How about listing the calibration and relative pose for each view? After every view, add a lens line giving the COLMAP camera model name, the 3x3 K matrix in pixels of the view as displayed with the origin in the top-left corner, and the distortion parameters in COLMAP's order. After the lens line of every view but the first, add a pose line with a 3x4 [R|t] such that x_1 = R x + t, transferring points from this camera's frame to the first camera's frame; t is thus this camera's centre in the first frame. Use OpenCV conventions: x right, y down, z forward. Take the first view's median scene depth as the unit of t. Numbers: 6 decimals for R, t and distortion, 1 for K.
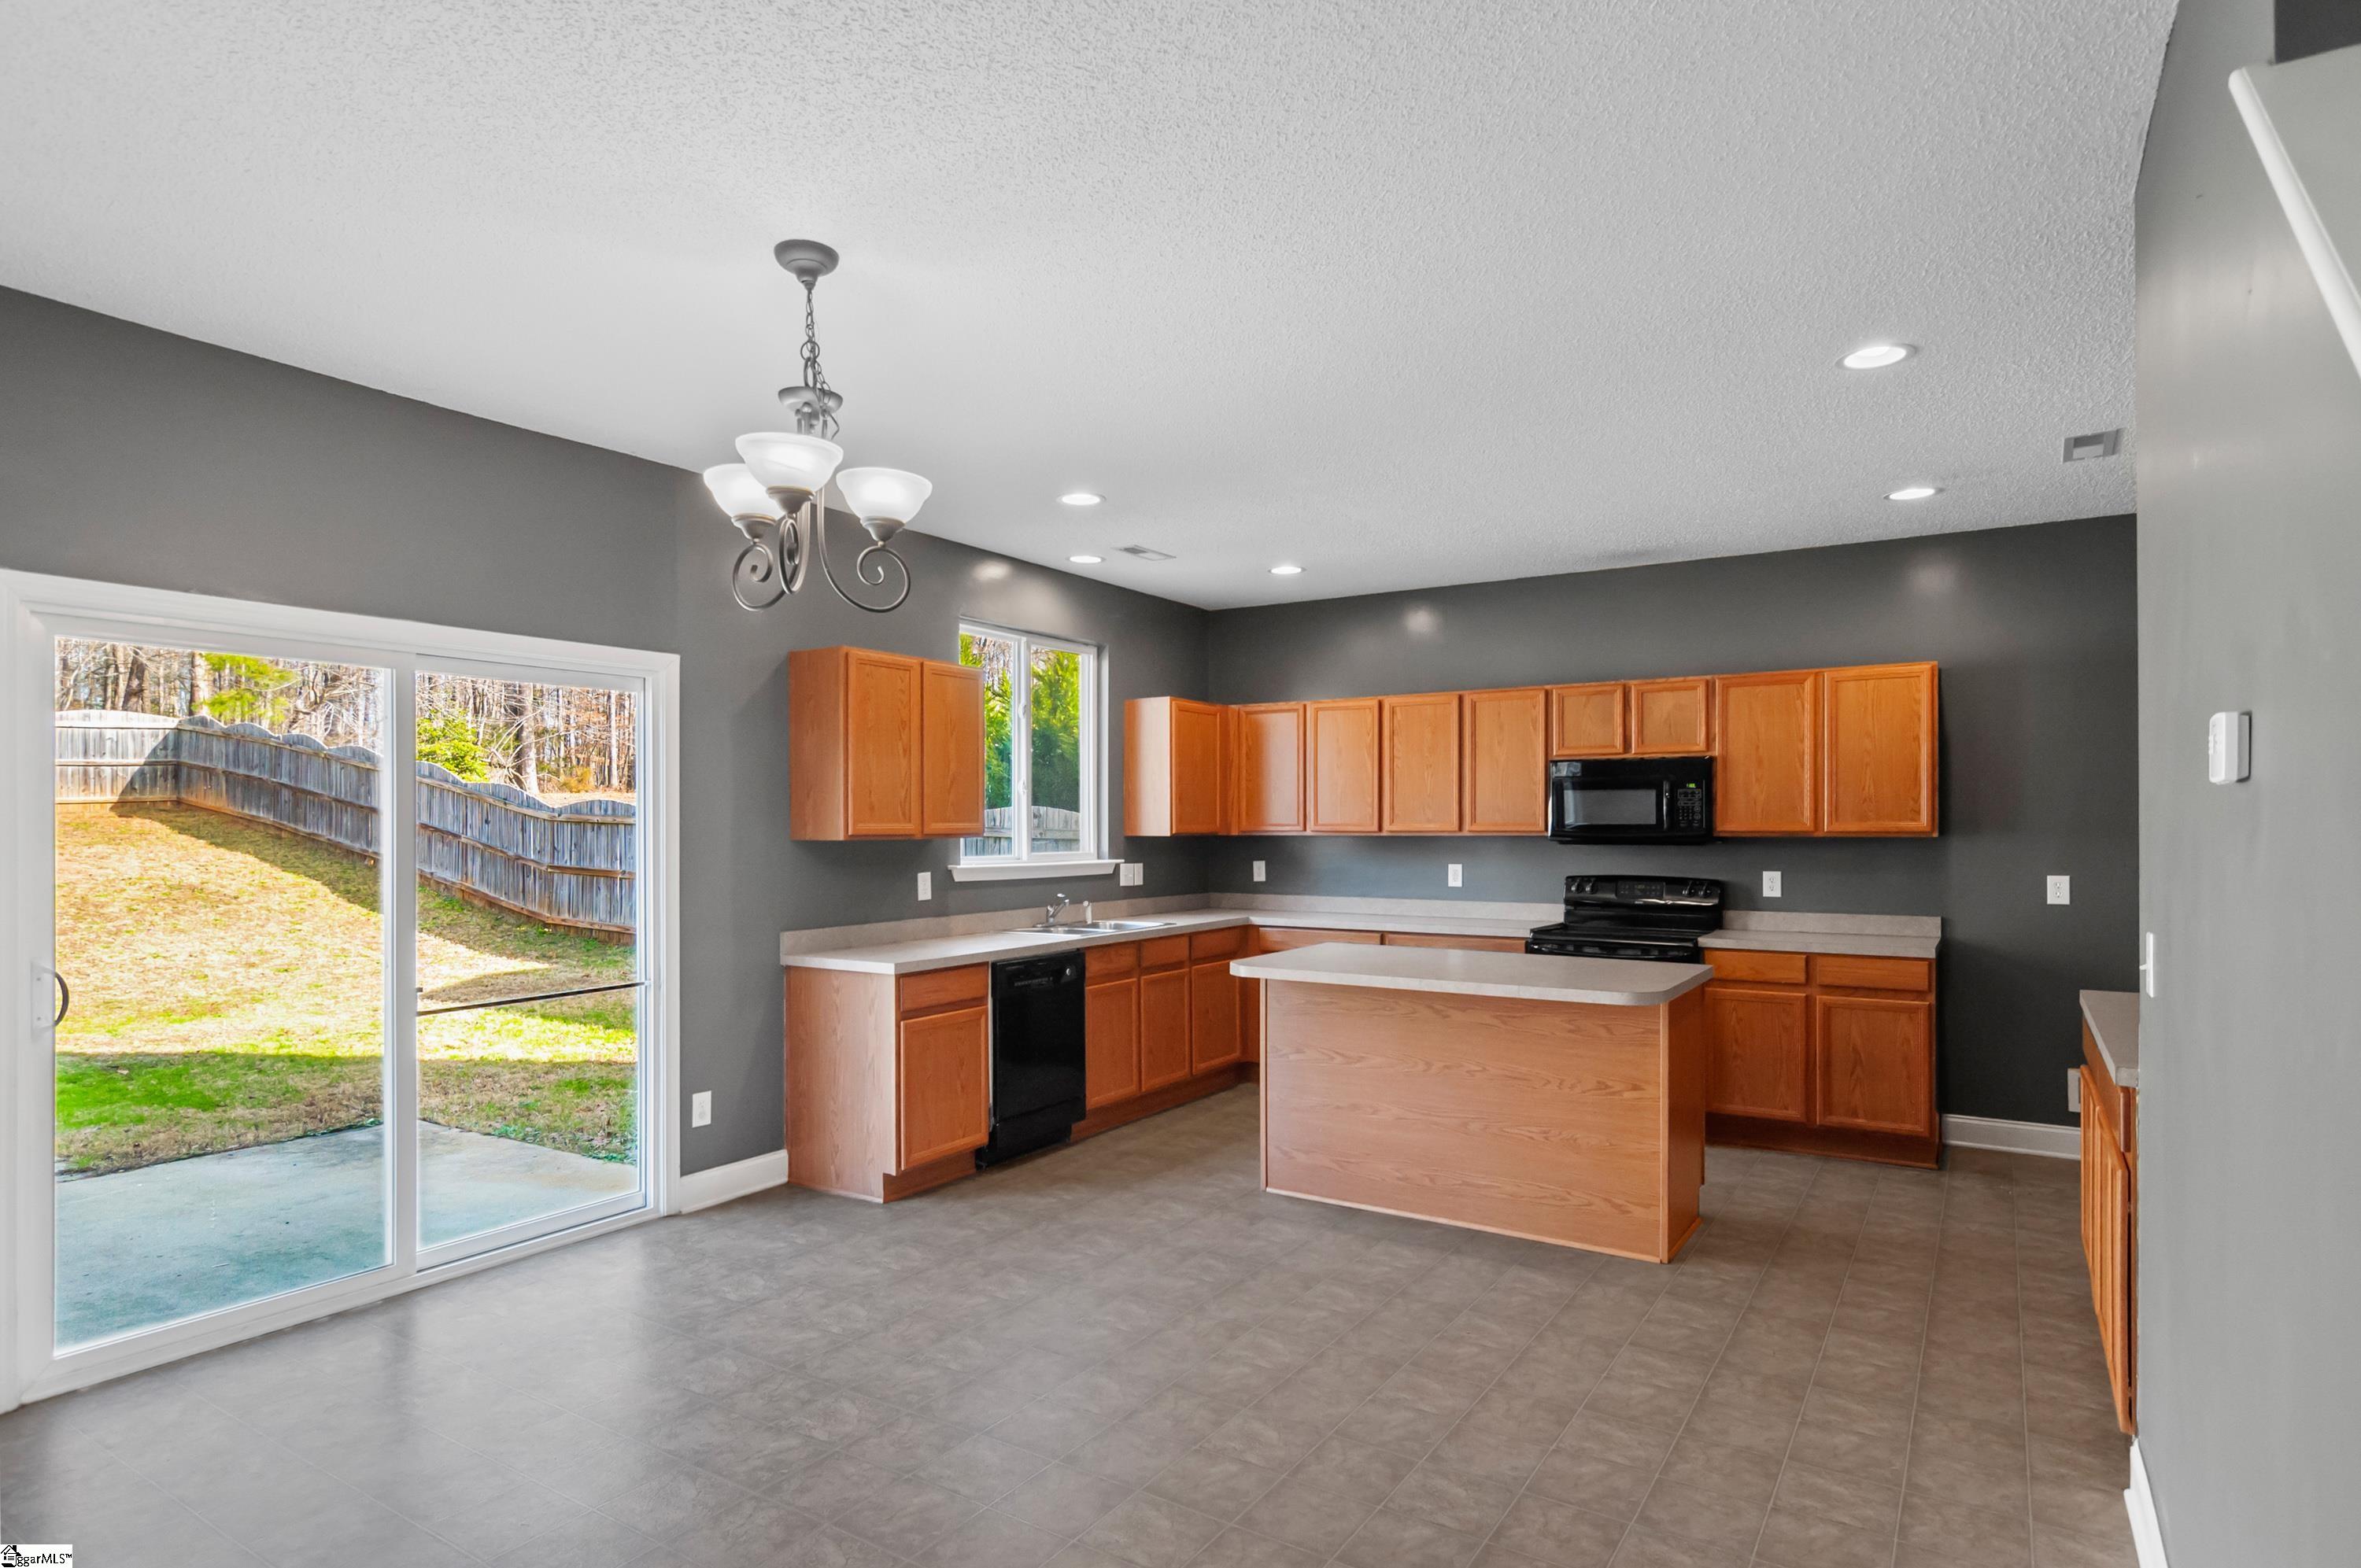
lens RADIAL K [[1288.4, 0, 1174.6], [0, 1288.4, 794.6], [0, 0, 1]] dist [0.000843, -0.000763]
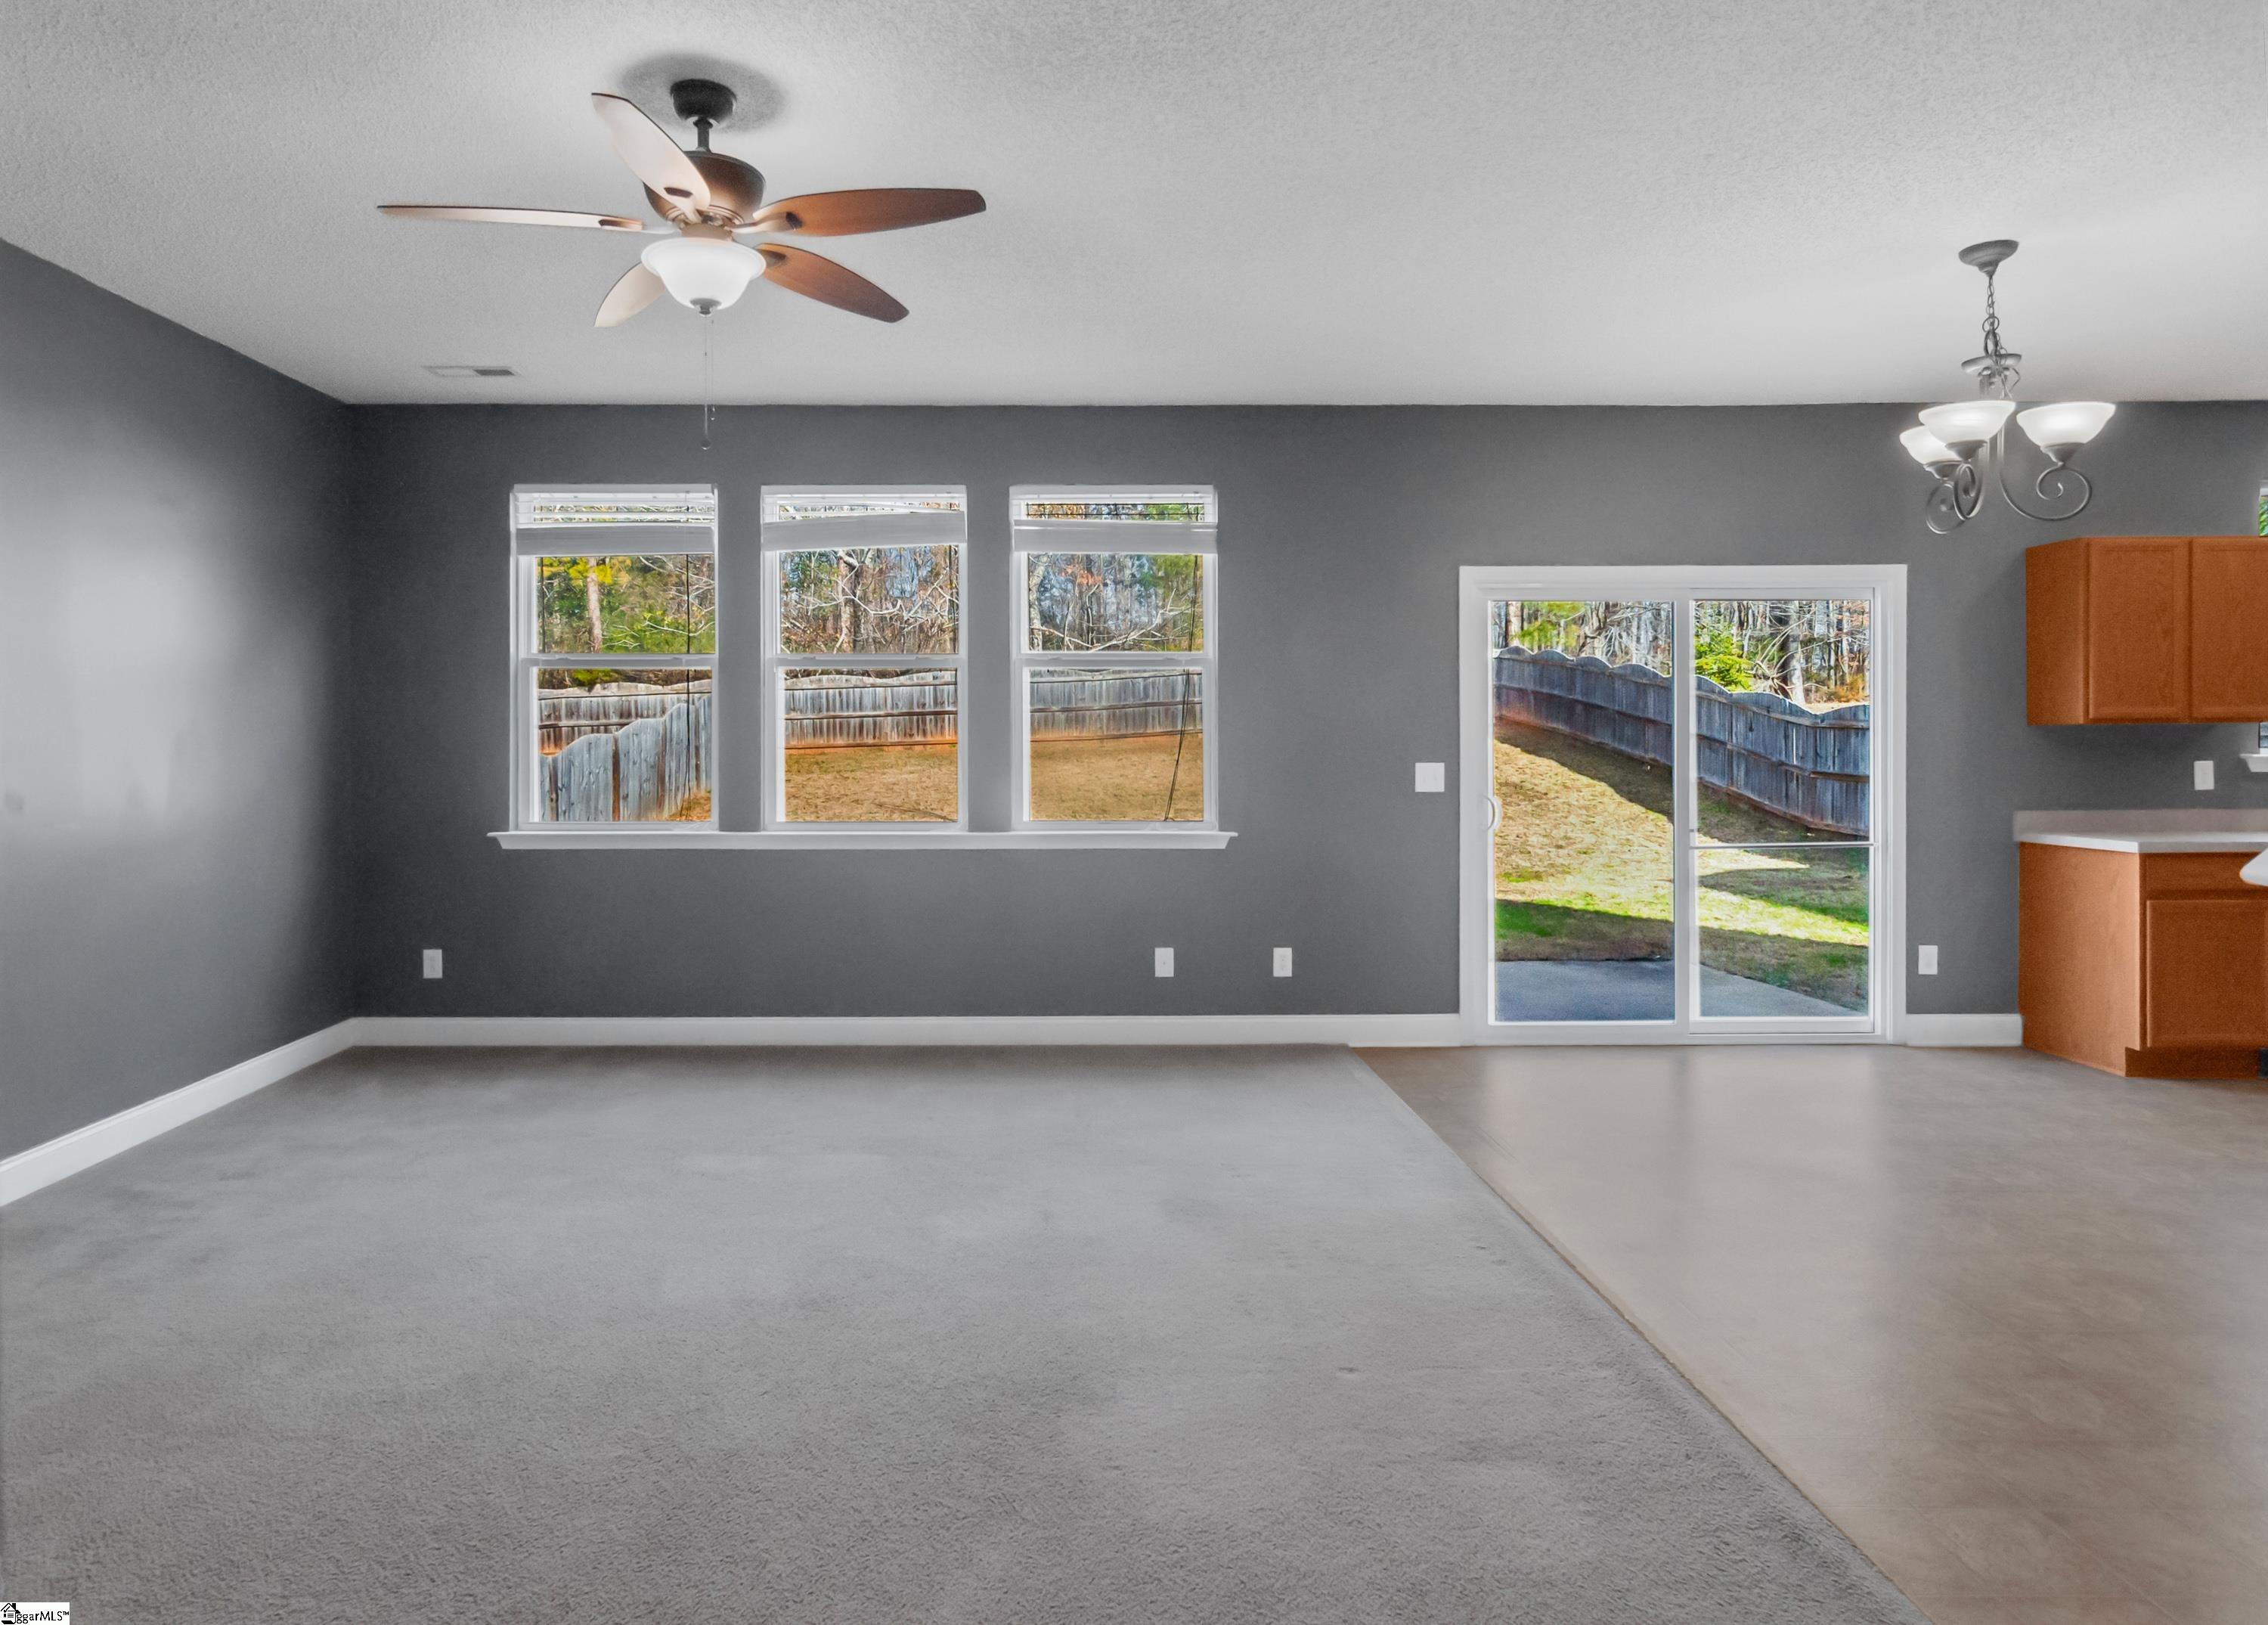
lens RADIAL K [[1257.1, 0, 1125.1], [0, 1257.1, 773.1], [0, 0, 1]] dist [0.001178, -0.001573]
pose [[0.580010, 0.024730, -0.814234, 0.094215], [0.020468, 0.998781, 0.044916, 0.010870], [0.814352, -0.042718, 0.578797, -0.170284]]
